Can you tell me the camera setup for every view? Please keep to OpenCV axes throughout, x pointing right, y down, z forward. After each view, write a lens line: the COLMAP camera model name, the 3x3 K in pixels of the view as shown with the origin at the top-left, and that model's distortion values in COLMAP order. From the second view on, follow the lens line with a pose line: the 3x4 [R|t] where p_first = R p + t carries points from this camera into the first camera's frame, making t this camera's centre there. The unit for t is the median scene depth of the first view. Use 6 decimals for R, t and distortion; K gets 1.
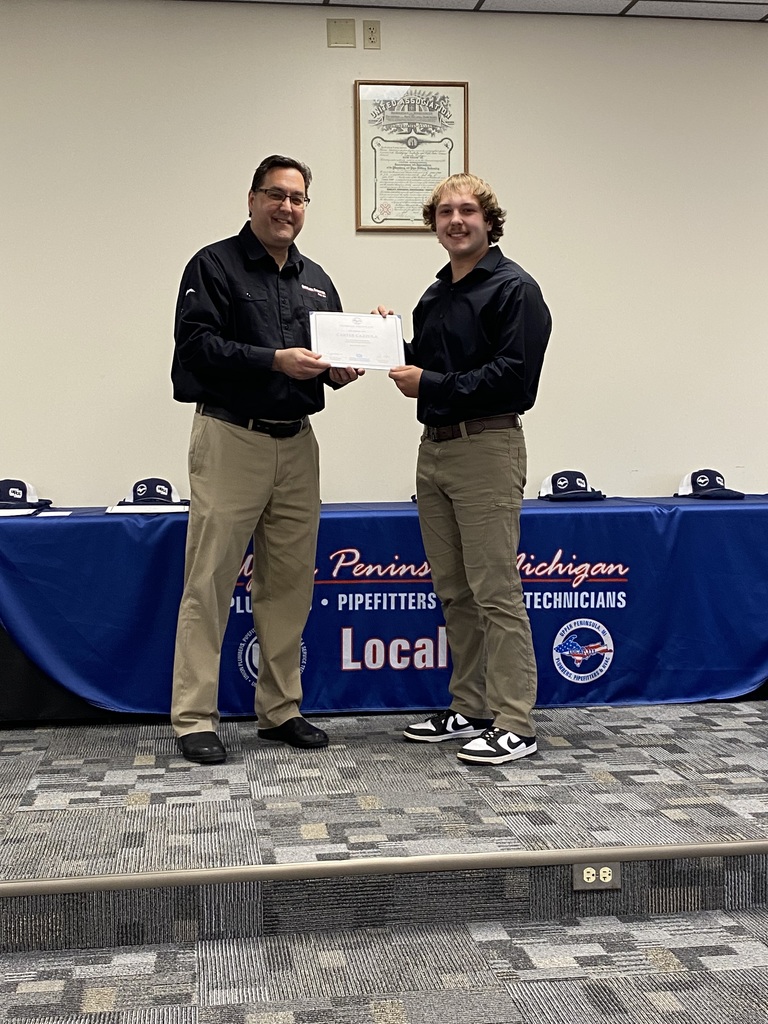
lens RADIAL K [[1343.2, 0, 384.3], [0, 1343.2, 512.7], [0, 0, 1]] dist [-0.002061, 0.000000]
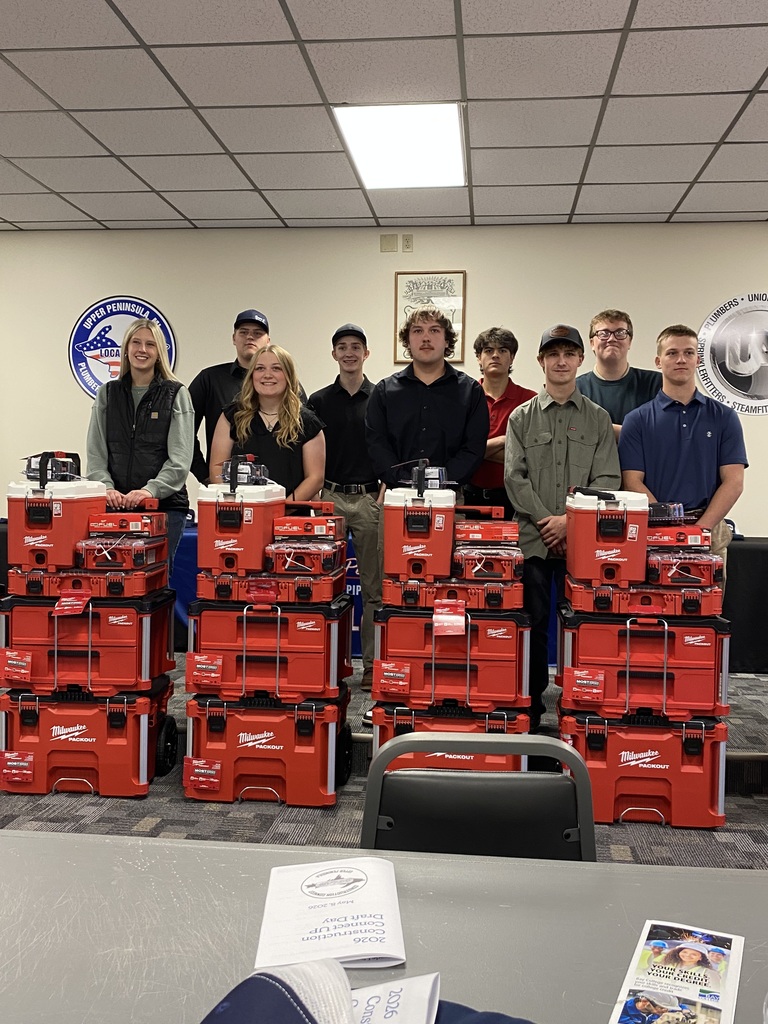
lens RADIAL K [[955.0, 0, 384.5], [0, 955.0, 510.8], [0, 0, 1]] dist [0.002439, 0.000000]
pose [[0.966896, 0.032526, -0.253088, 0.268209], [-0.037300, 0.999205, -0.014087, -0.014194], [0.252429, 0.023061, 0.967341, -0.121327]]
